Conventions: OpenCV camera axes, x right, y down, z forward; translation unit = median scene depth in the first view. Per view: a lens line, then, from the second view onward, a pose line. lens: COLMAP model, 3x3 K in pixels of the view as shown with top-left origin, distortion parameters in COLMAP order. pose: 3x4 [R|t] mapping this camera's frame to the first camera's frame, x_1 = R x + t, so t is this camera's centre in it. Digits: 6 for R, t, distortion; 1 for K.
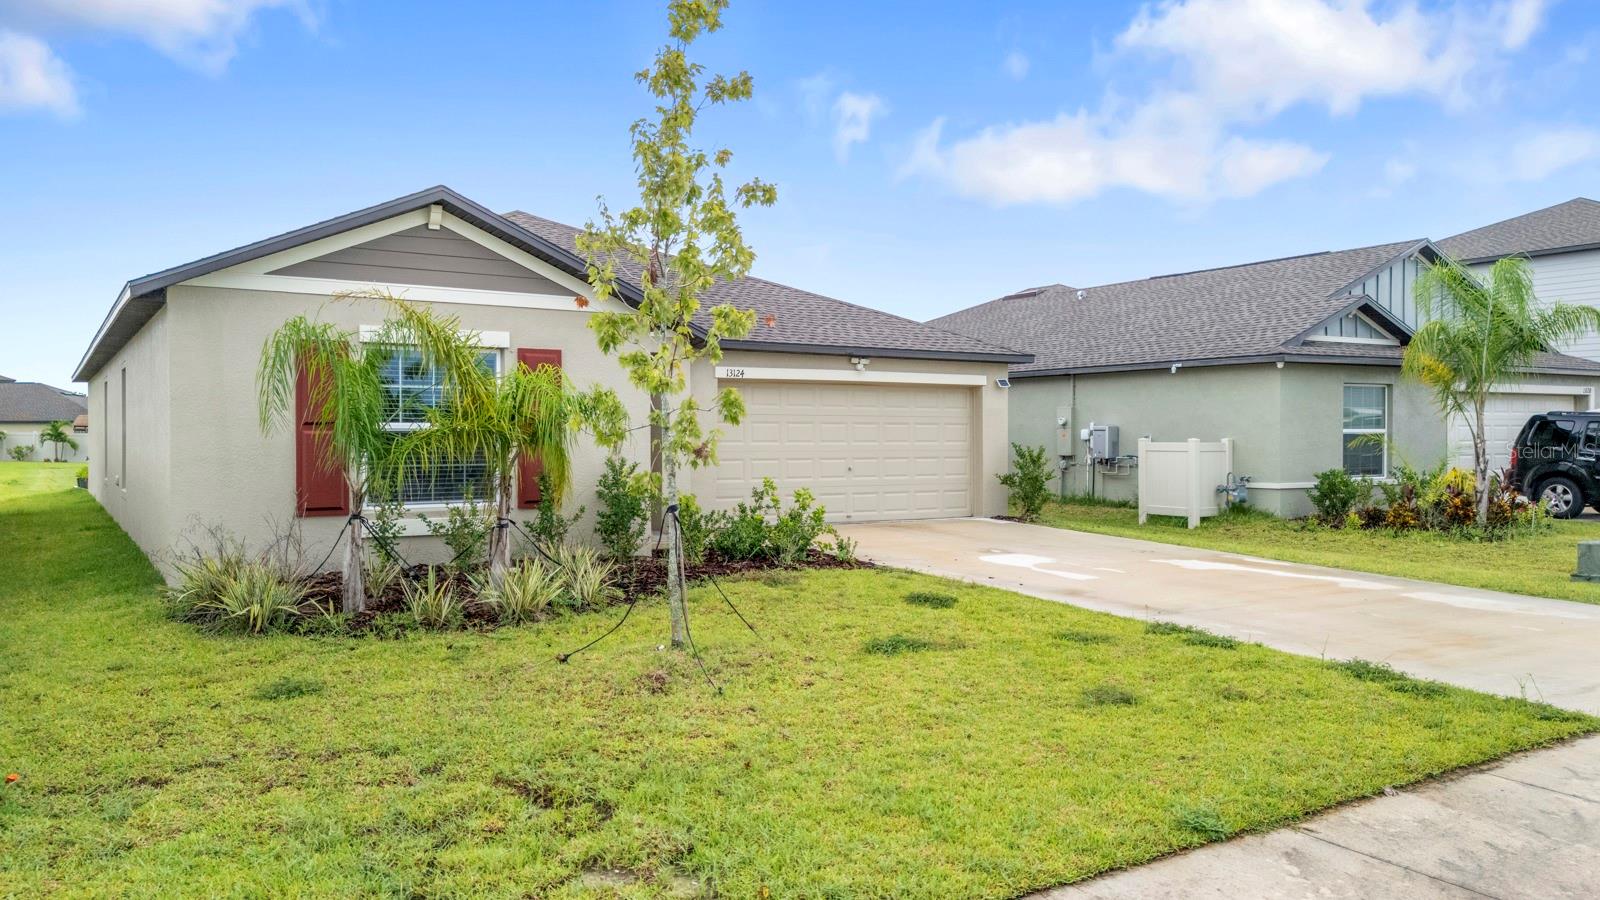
lens RADIAL K [[1188.5, 0, 800.0], [0, 1188.5, 450.0], [0, 0, 1]] dist [0.060222, 0.000060]
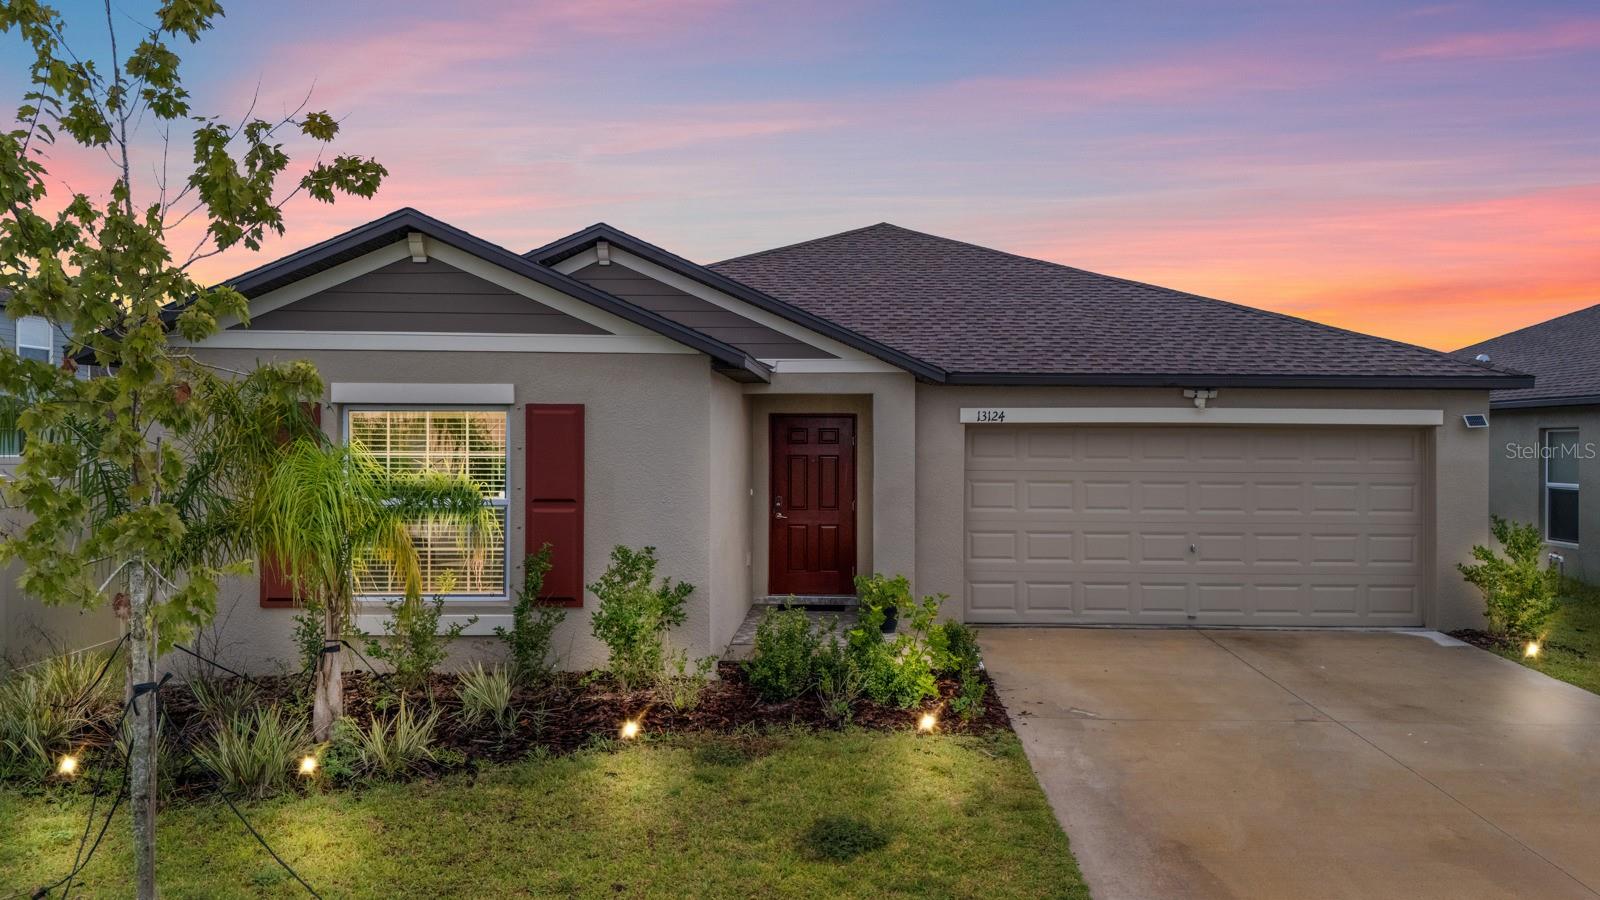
lens RADIAL K [[1168.2, 0, 837.2], [0, 1168.2, 425.7], [0, 0, 1]] dist [0.030833, -0.002520]
pose [[0.848431, -0.002699, -0.529298, 0.248486], [-0.012220, 0.999621, -0.024685, -0.039452], [0.529164, 0.027412, 0.848077, 0.330088]]
